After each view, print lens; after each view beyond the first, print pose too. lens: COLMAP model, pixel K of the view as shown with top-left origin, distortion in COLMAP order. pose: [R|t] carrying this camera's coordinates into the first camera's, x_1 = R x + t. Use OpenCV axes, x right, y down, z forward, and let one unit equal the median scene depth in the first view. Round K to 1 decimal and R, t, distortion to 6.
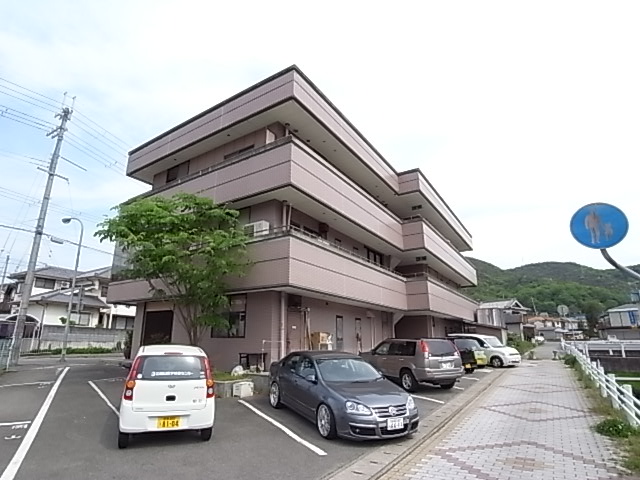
lens RADIAL K [[353.0, 0, 315.6], [0, 353.0, 243.0], [0, 0, 1]] dist [-0.051347, 0.002101]
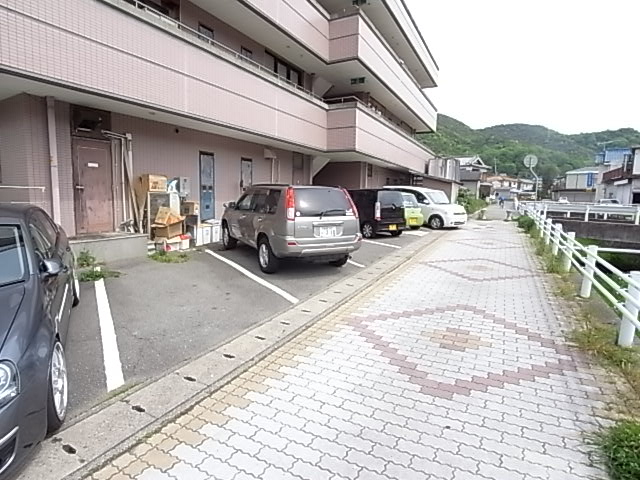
lens RADIAL K [[353.0, 0, 321.0], [0, 353.0, 238.5], [0, 0, 1]] dist [-0.051347, 0.002101]
pose [[0.994741, 0.001380, 0.102411, 0.164277], [-0.040603, 0.923291, 0.381950, 0.076686], [-0.094028, -0.384100, 0.918491, 0.252563]]
